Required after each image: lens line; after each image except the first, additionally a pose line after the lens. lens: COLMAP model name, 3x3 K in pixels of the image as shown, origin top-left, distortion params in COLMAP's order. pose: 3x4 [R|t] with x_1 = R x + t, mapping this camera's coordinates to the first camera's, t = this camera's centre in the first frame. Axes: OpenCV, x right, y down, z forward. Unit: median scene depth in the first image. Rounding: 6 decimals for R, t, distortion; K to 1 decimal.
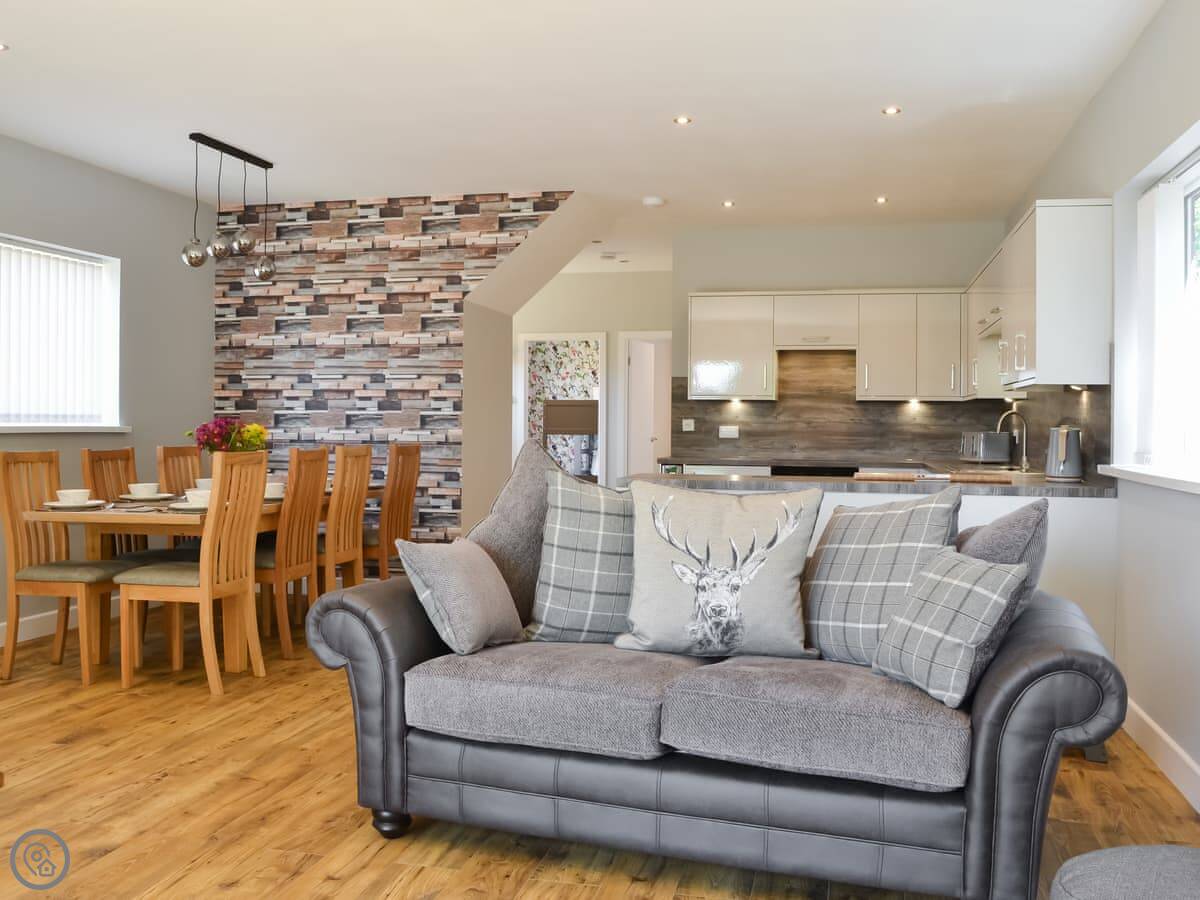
lens RADIAL K [[1103.2, 0, 585.8], [0, 1103.2, 435.3], [0, 0, 1]] dist [-0.068617, -0.006553]
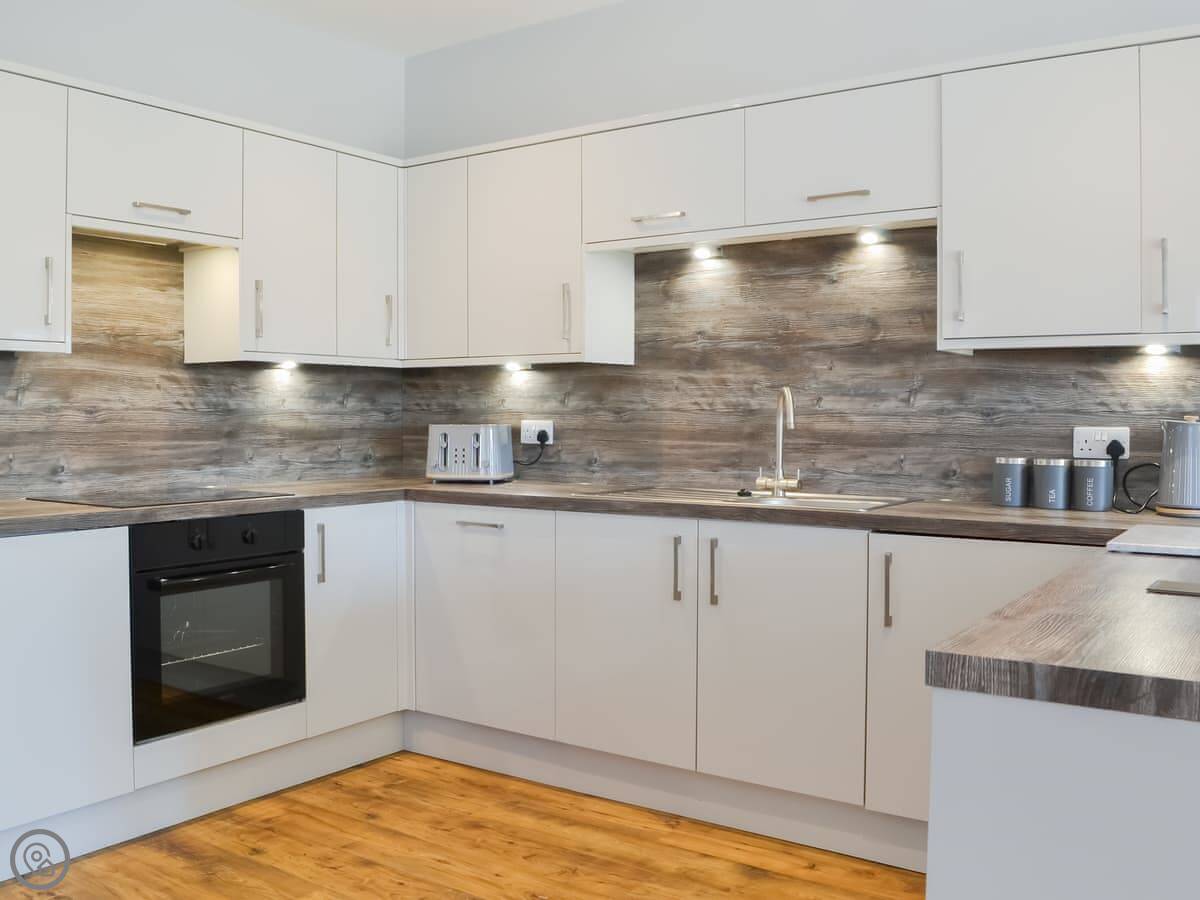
lens RADIAL K [[1103.2, 0, 585.8], [0, 1103.2, 435.3], [0, 0, 1]] dist [-0.068617, -0.006553]
pose [[0.366438, -0.029735, 0.929967, -0.128270], [0.012538, 0.999556, 0.027020, -0.011911], [-0.930358, 0.001759, 0.366648, 0.732410]]
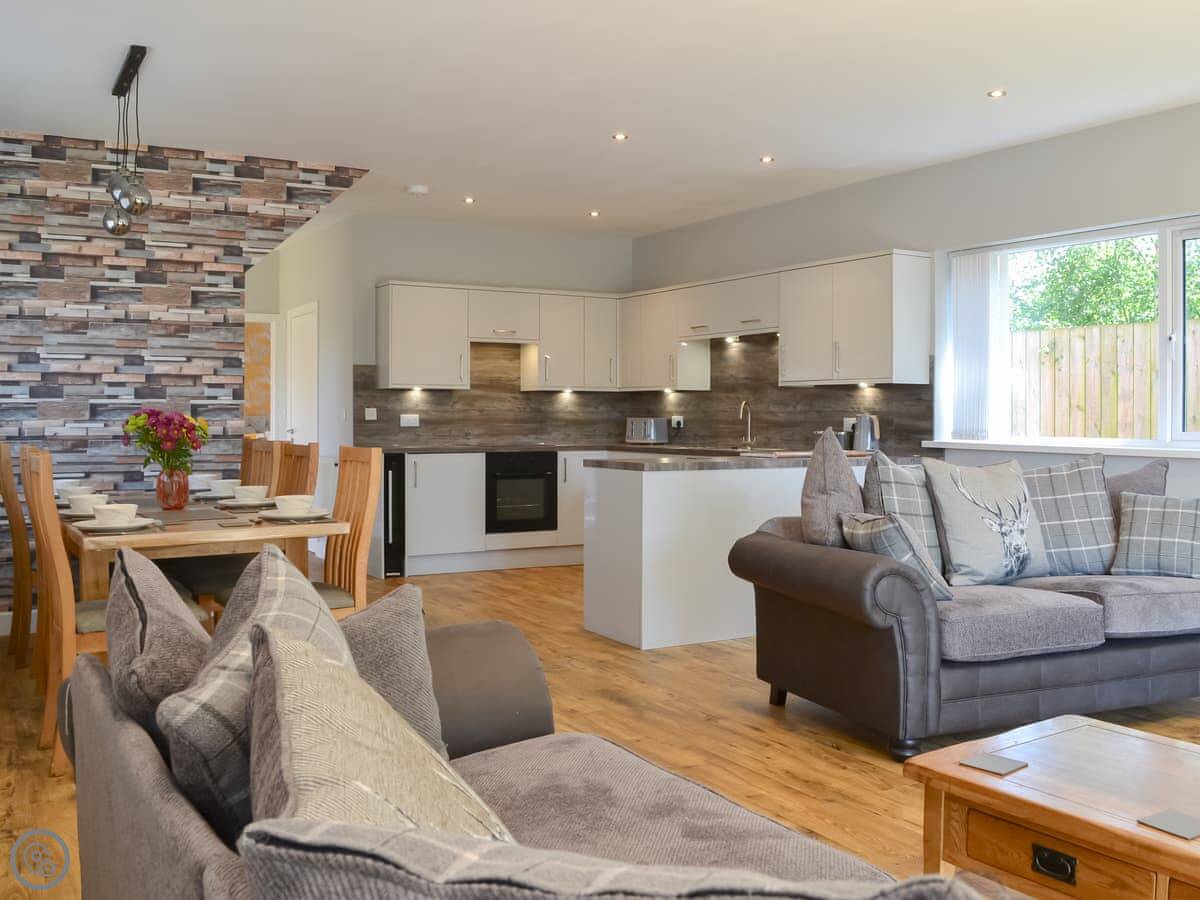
lens RADIAL K [[1155.1, 0, 595.4], [0, 1155.1, 413.5], [0, 0, 1]] dist [-0.056580, -0.001043]
pose [[0.720600, -0.006600, 0.693320, -0.533271], [0.010942, 0.999938, -0.001854, -0.006168], [-0.693265, 0.008922, 0.720628, 0.136805]]
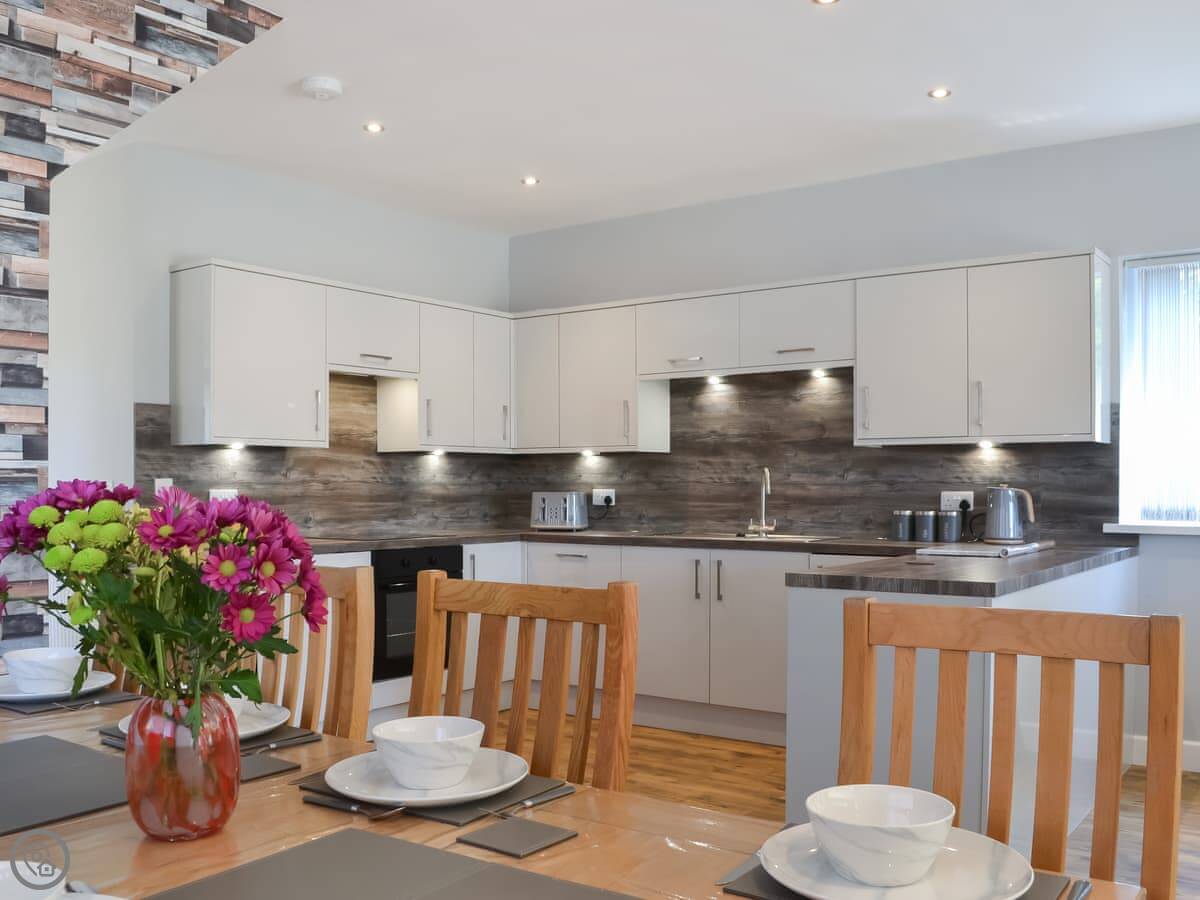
lens RADIAL K [[1116.8, 0, 583.6], [0, 1116.8, 485.8], [0, 0, 1]] dist [-0.060009, 0.004912]
pose [[0.391355, -0.010048, 0.920185, -0.392763], [0.013565, 0.999895, 0.005149, -0.011866], [-0.920140, 0.010467, 0.391450, 0.646733]]
